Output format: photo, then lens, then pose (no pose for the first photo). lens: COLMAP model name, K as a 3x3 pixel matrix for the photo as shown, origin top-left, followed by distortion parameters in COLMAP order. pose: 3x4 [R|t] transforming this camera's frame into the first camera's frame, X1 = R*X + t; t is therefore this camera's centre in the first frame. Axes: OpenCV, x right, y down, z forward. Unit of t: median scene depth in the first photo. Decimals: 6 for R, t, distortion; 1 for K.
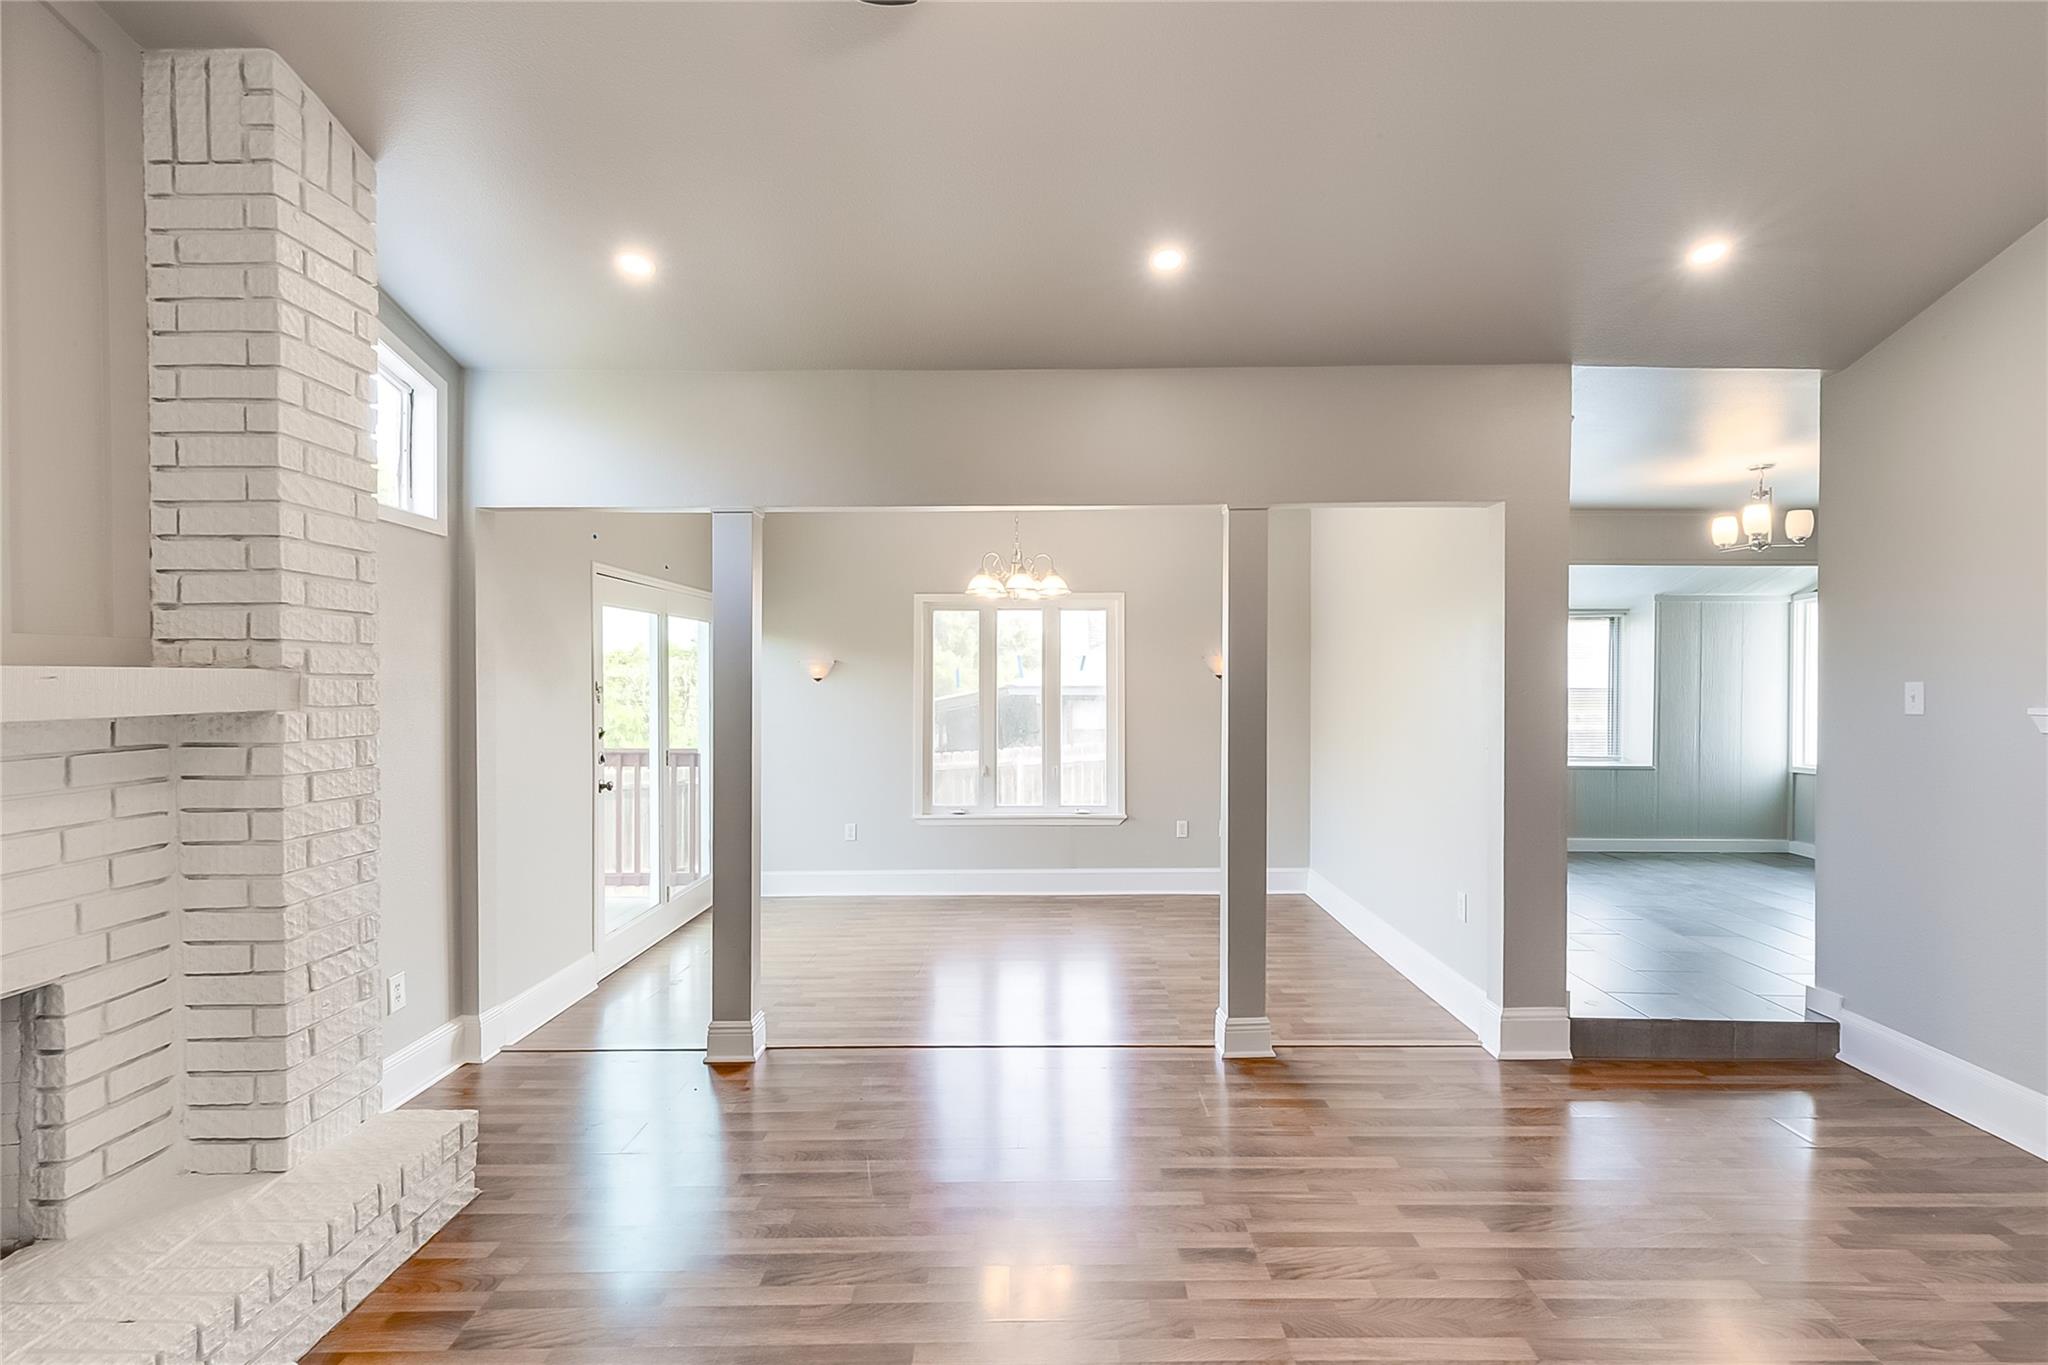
lens RADIAL K [[943.4, 0, 1032.1], [0, 943.4, 687.4], [0, 0, 1]] dist [0.000057, -0.000626]
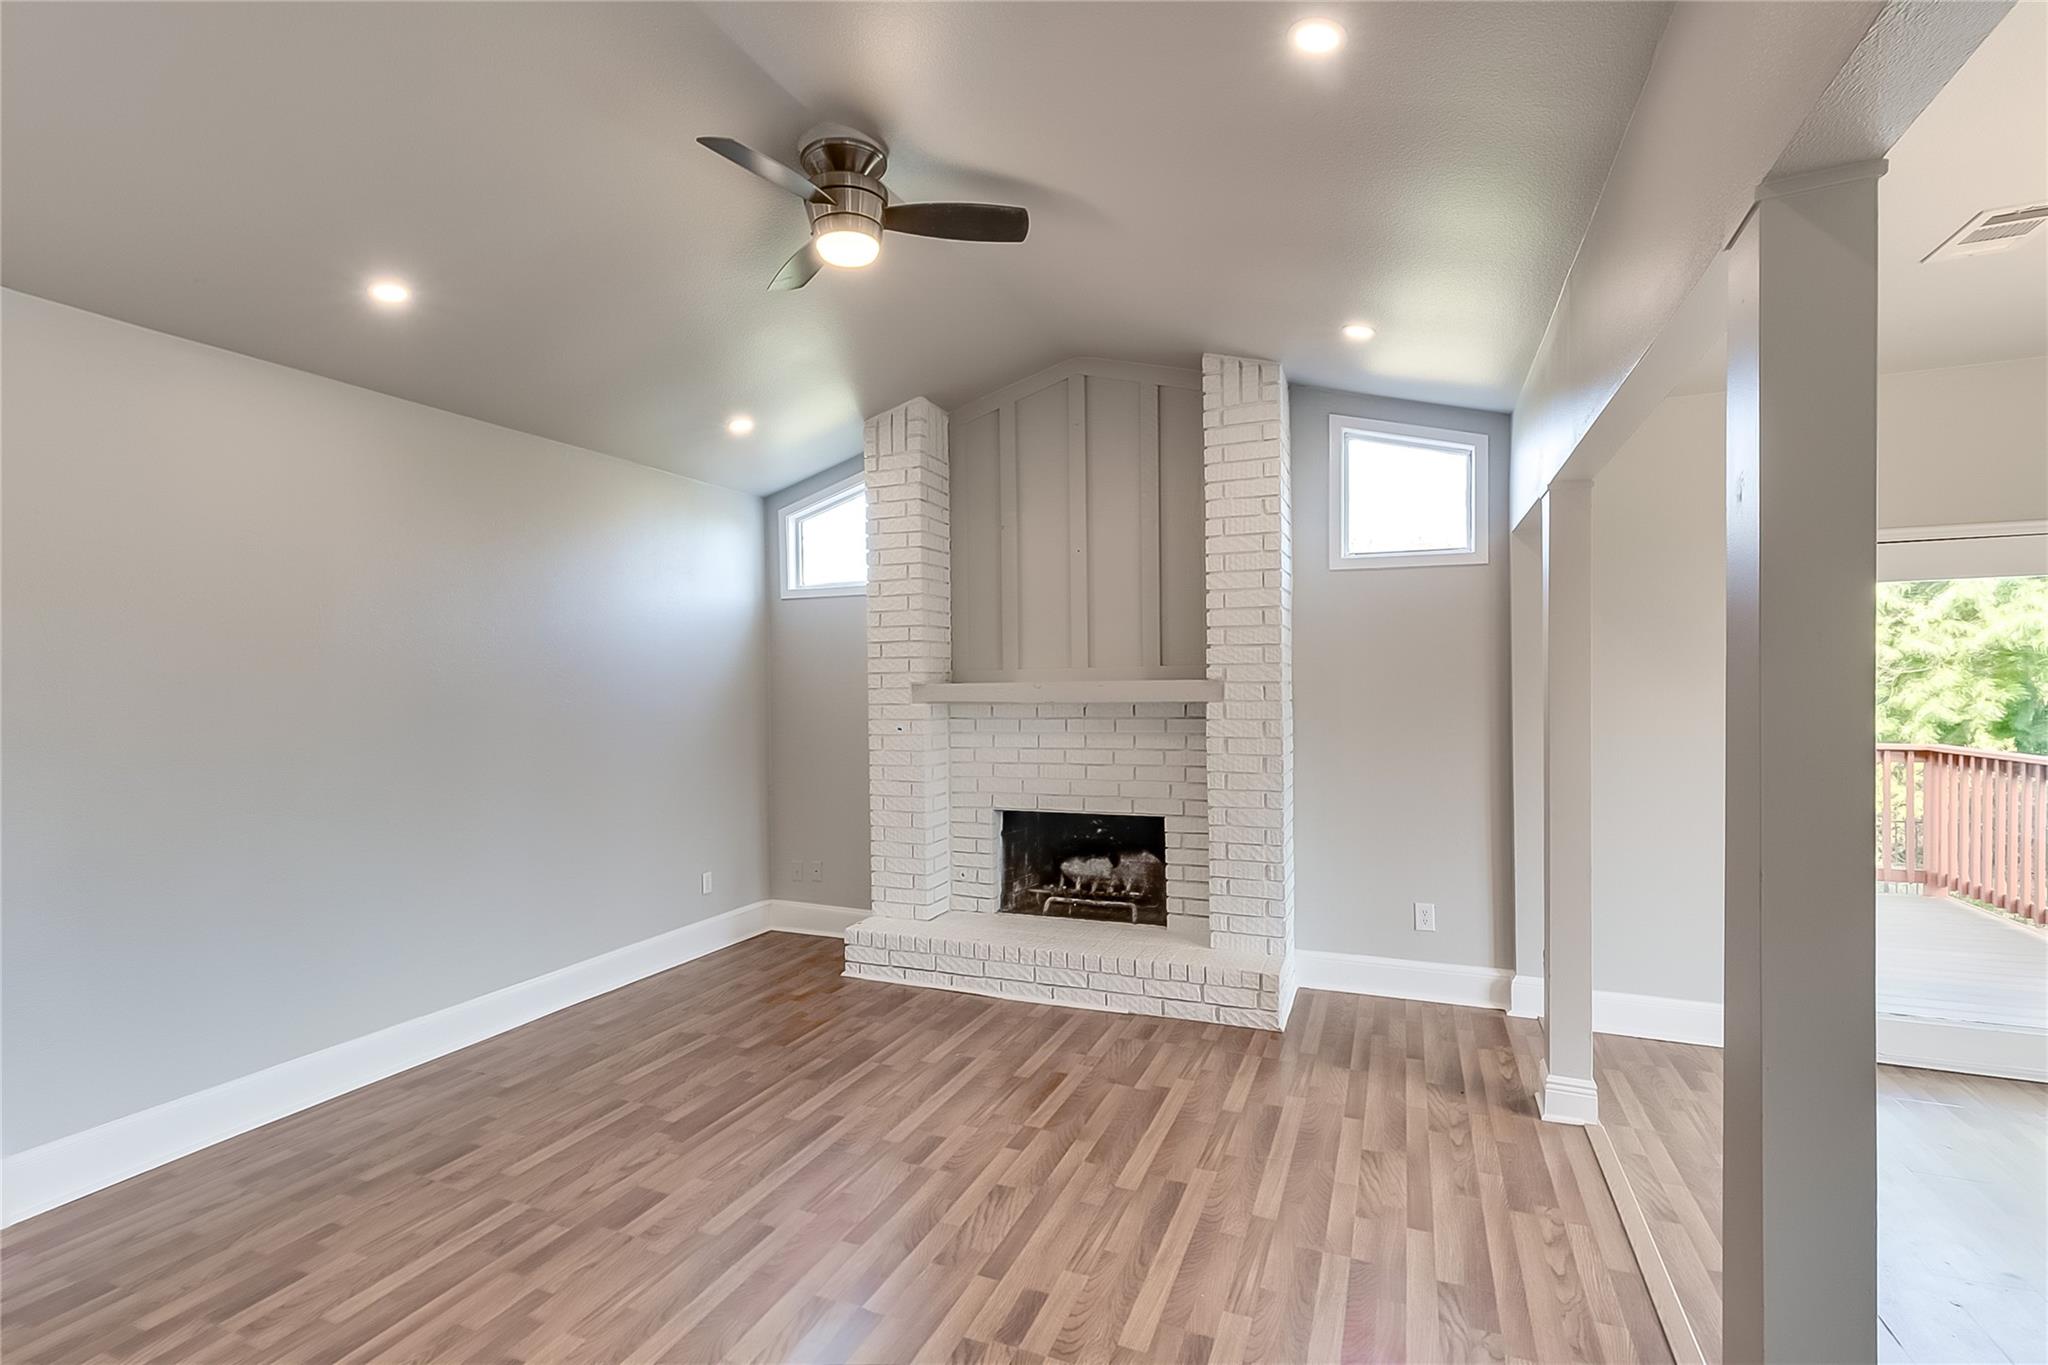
lens RADIAL K [[925.3, 0, 1039.8], [0, 925.3, 687.9], [0, 0, 1]] dist [-0.001846, -0.000036]
pose [[-0.366640, 0.011938, -0.930286, 0.464346], [0.004873, 0.999929, 0.010912, -0.011081], [0.930350, -0.000532, -0.366672, 0.609341]]
